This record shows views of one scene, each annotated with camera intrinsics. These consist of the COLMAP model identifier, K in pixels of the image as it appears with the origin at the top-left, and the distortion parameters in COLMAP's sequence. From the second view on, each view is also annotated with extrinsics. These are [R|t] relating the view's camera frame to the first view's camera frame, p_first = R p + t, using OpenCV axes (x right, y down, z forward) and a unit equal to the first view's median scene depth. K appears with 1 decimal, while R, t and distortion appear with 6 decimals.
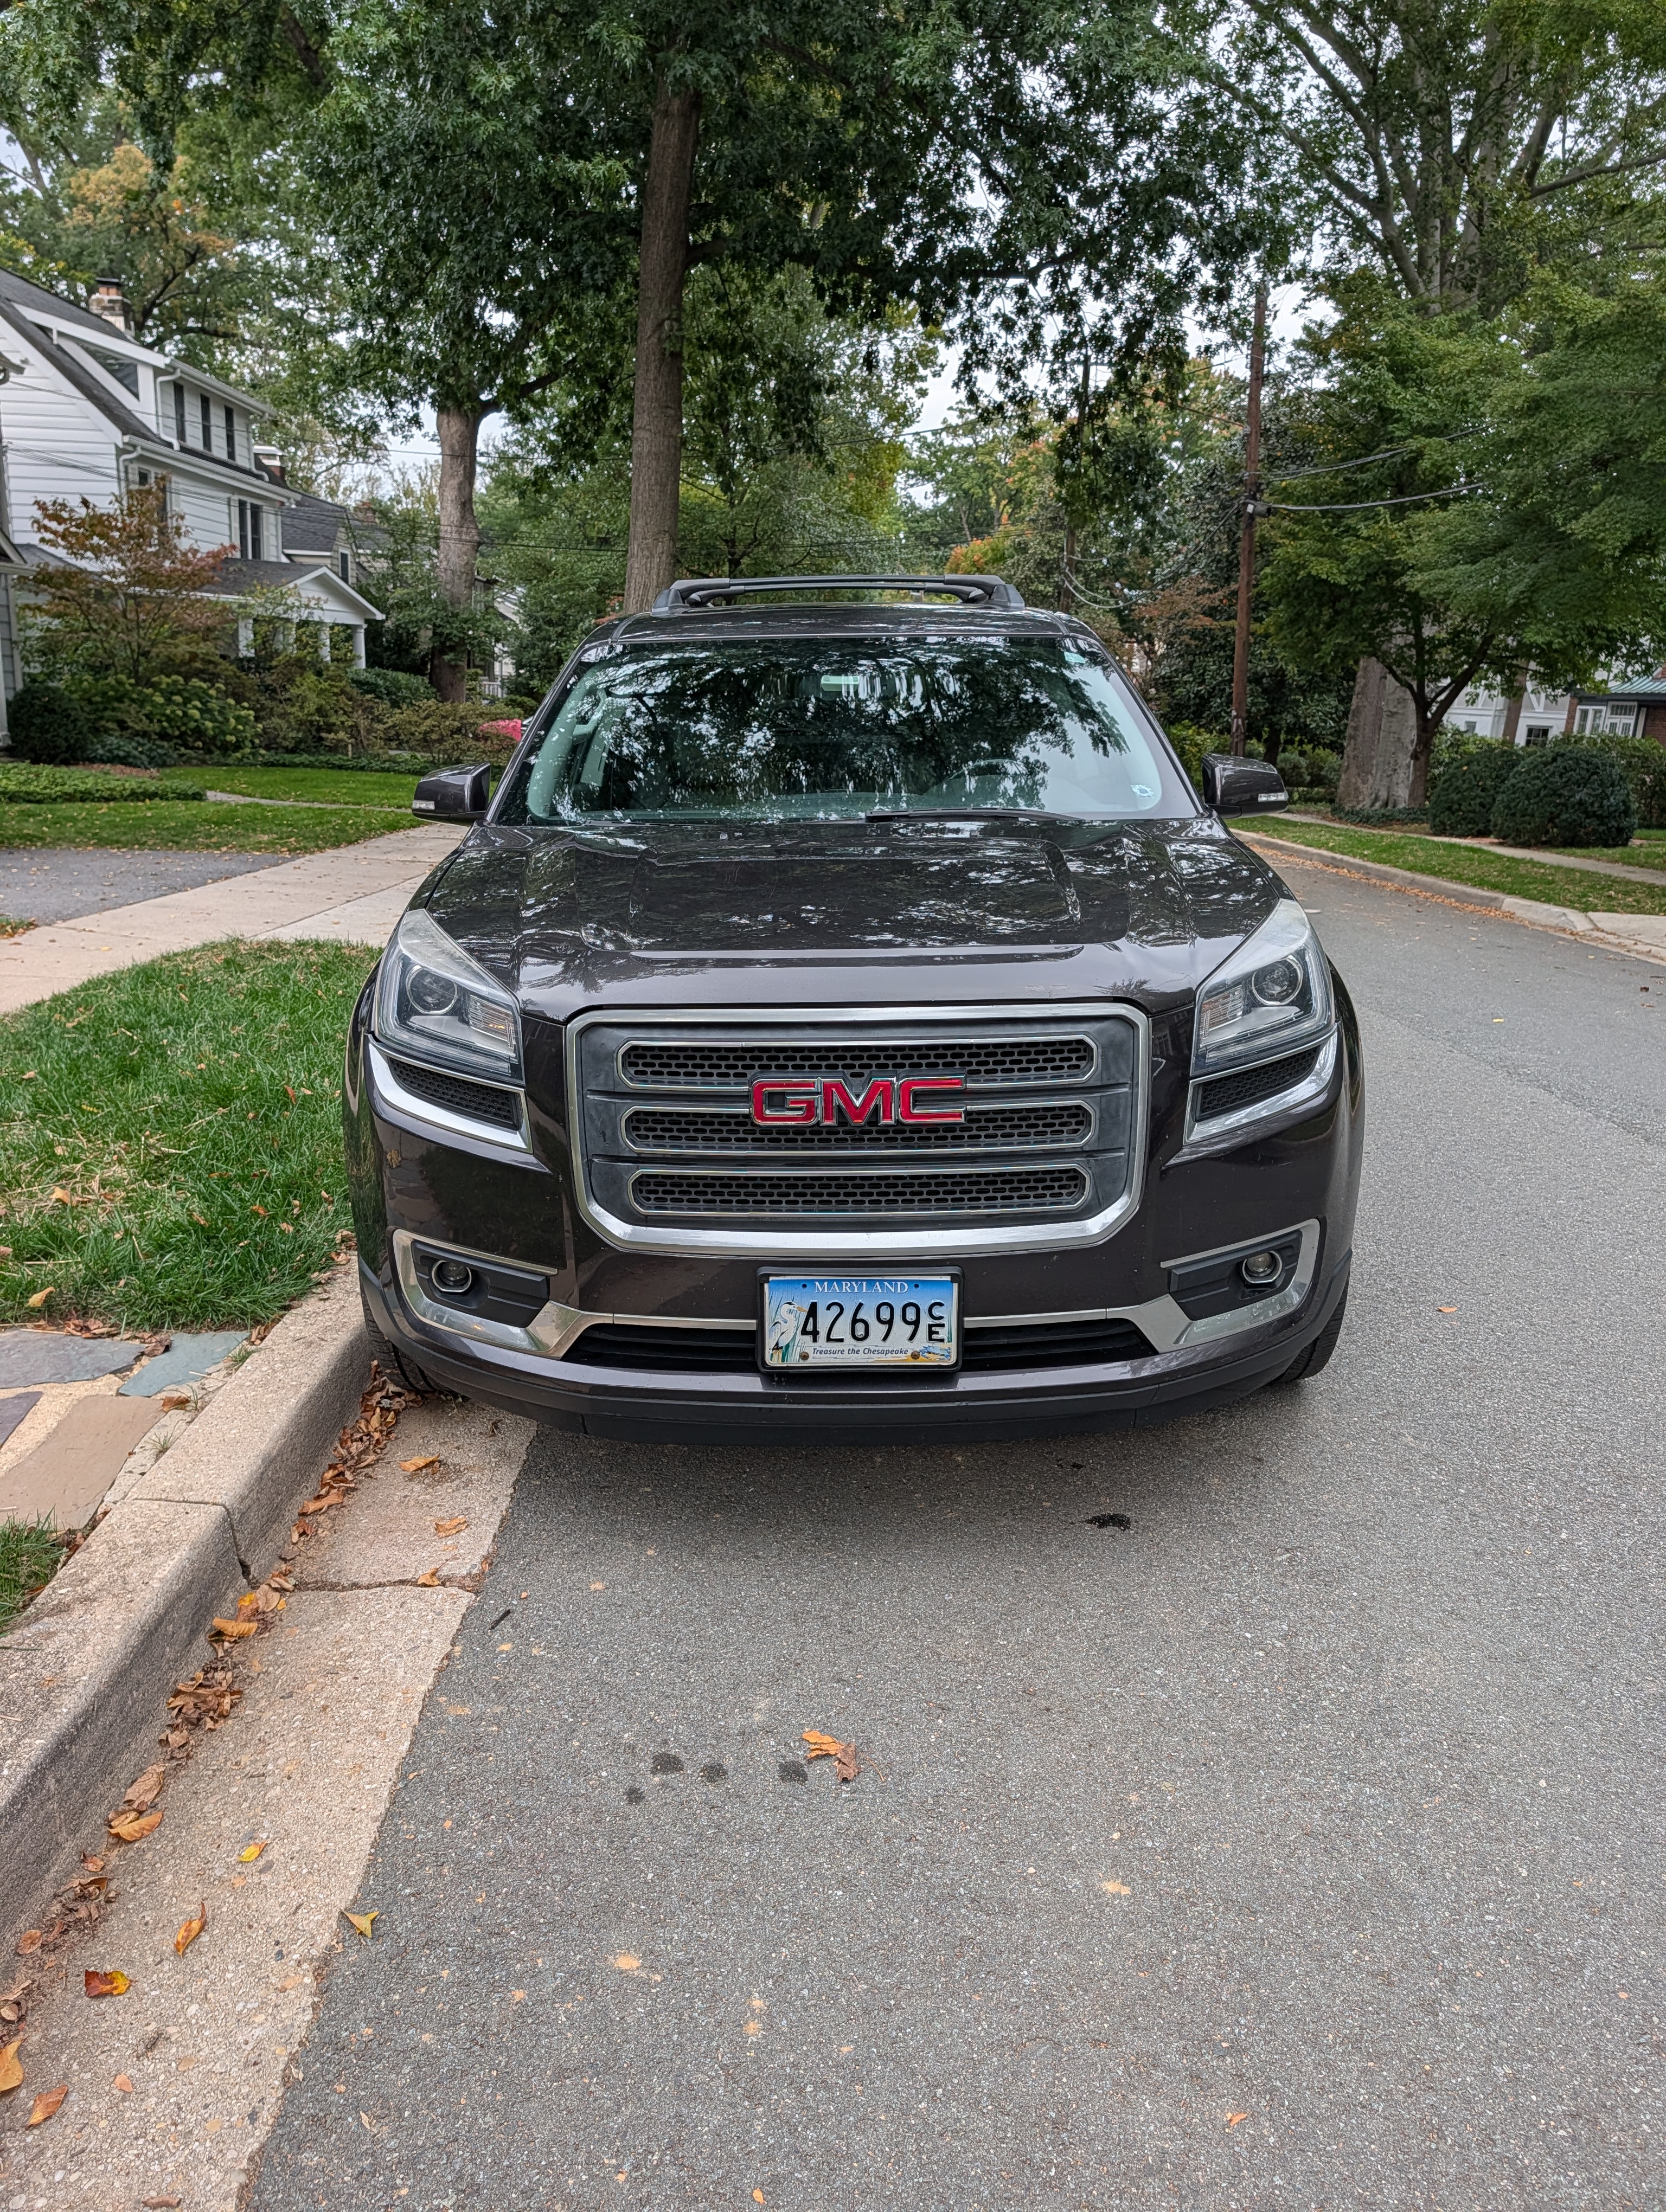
lens RADIAL K [[1540.8, 0, 833.0], [0, 1540.8, 1106.0], [0, 0, 1]] dist [0.067147, -0.047400]
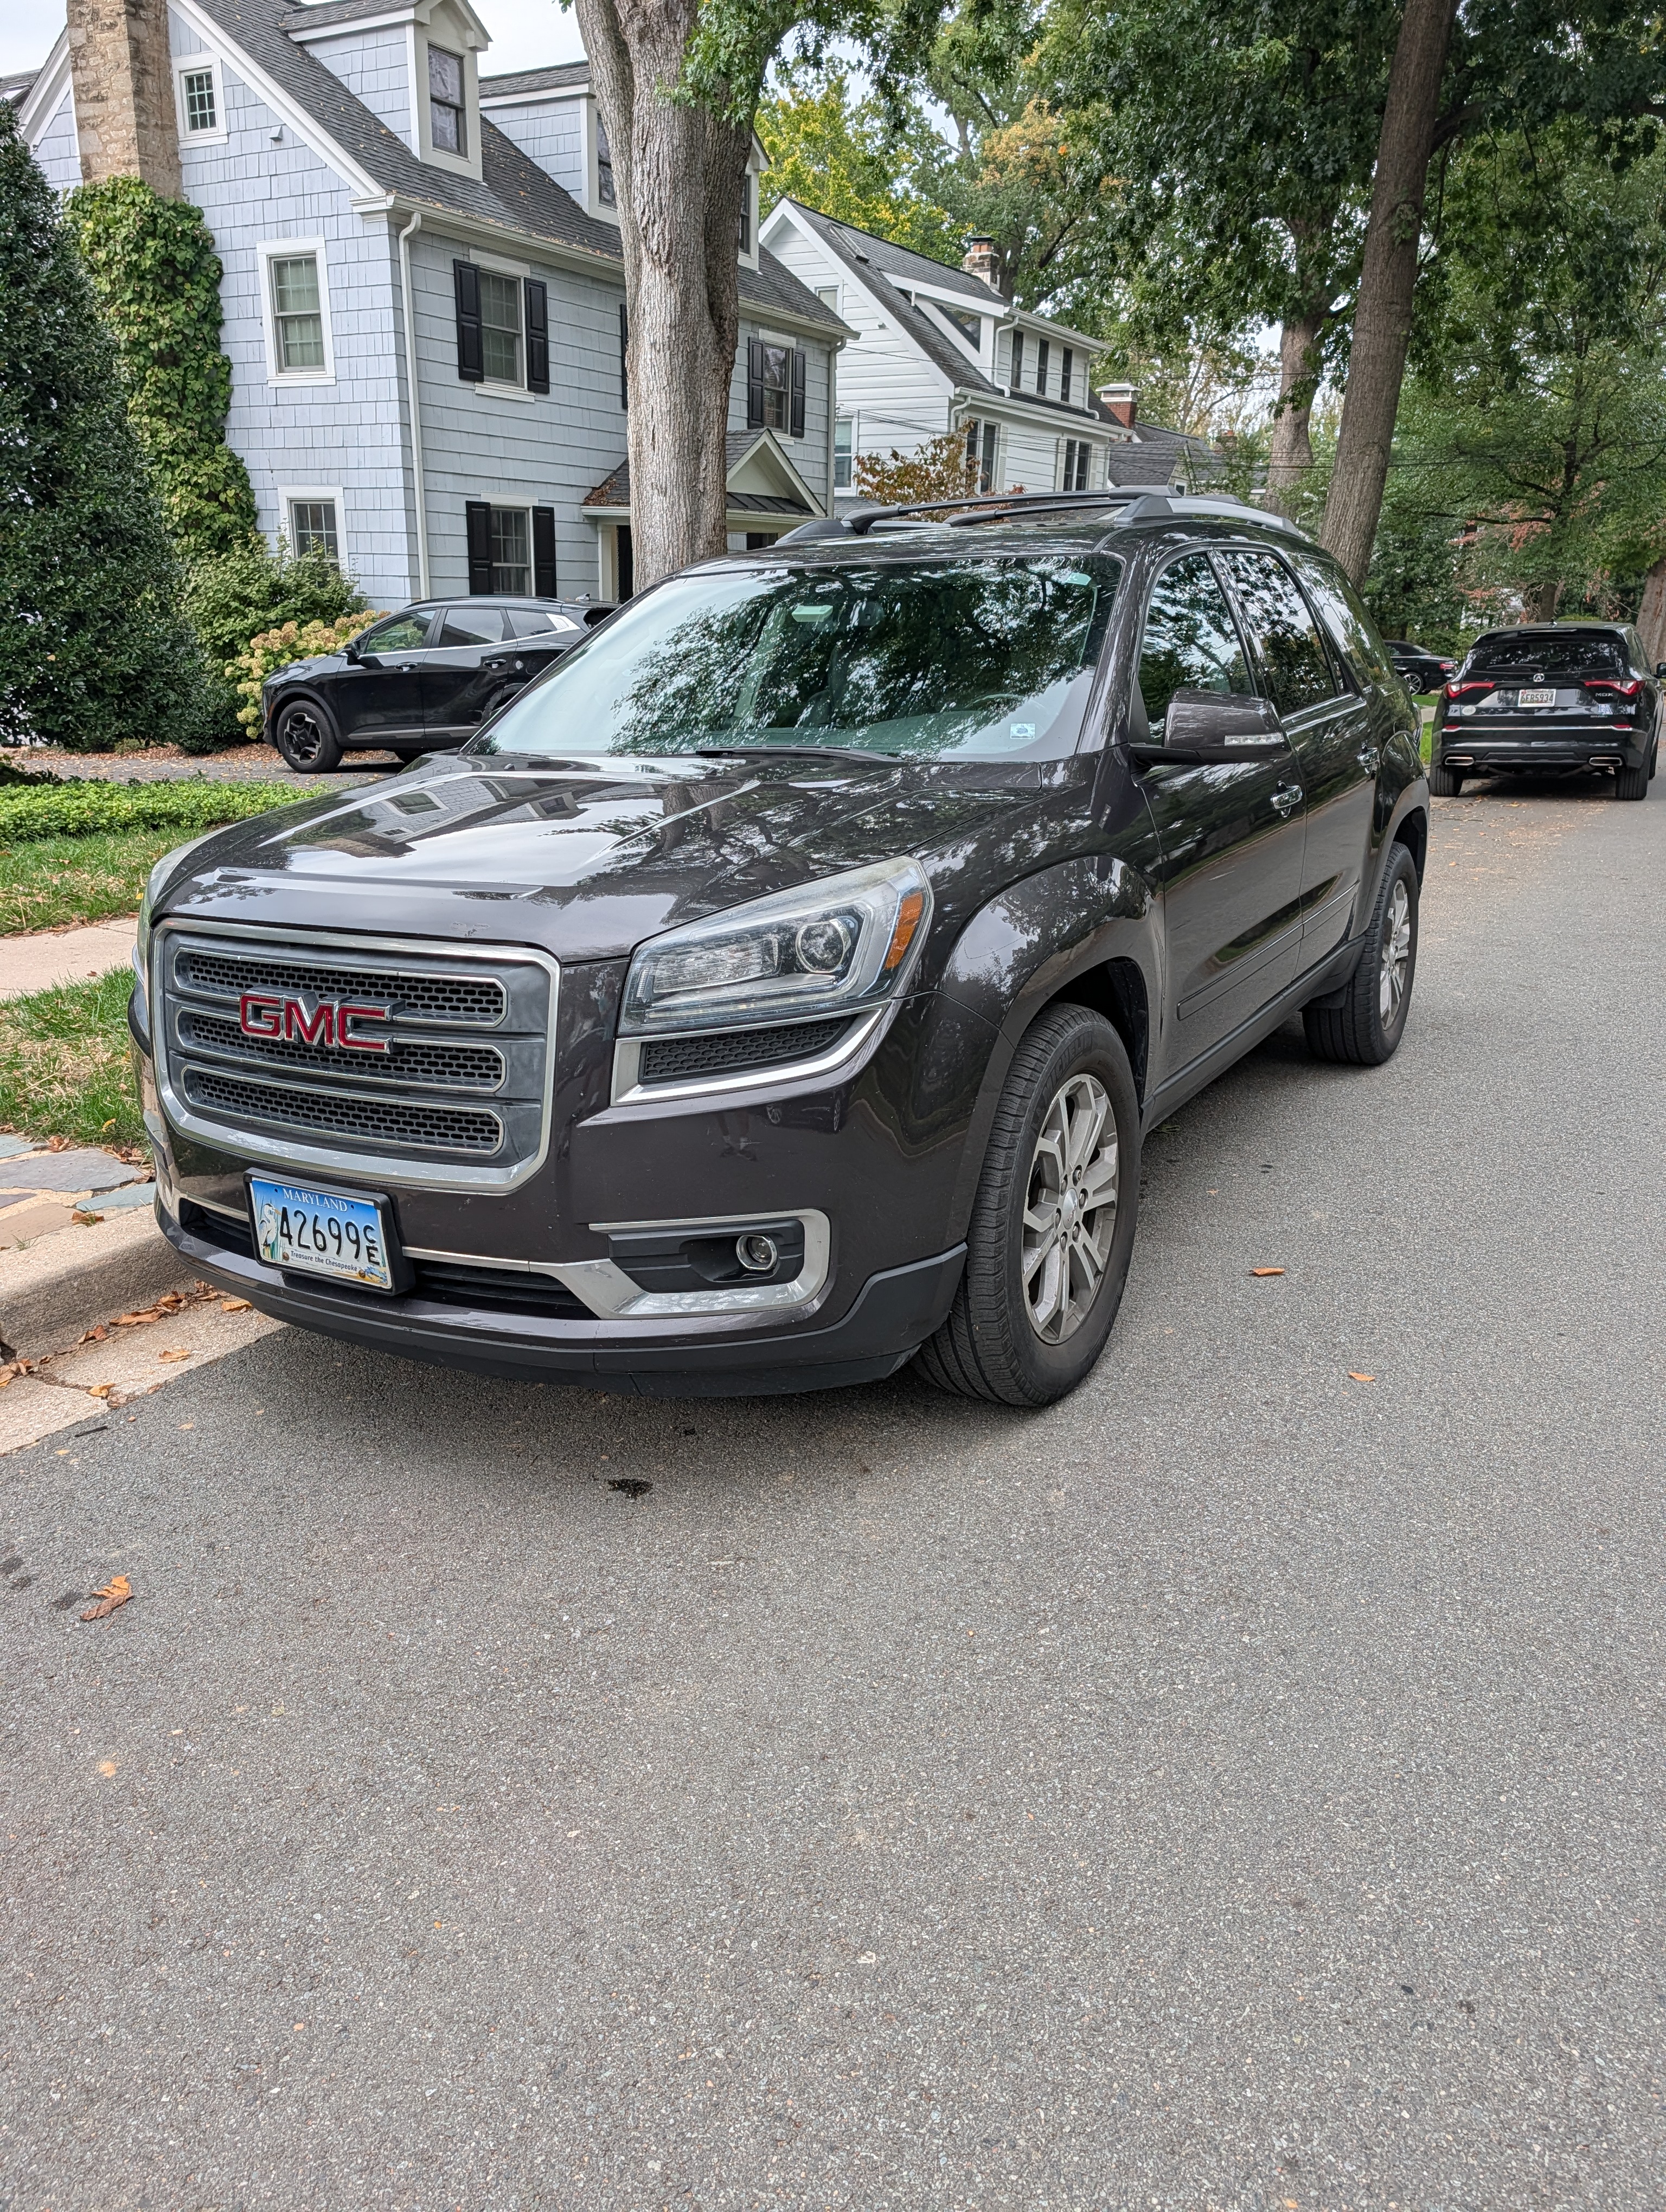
lens RADIAL K [[1540.8, 0, 833.0], [0, 1540.8, 1106.0], [0, 0, 1]] dist [0.067147, -0.047400]
pose [[0.882018, 0.126870, -0.453814, 0.760642], [-0.107983, 0.991864, 0.067416, -0.052019], [0.458675, -0.010458, 0.888542, 0.216049]]
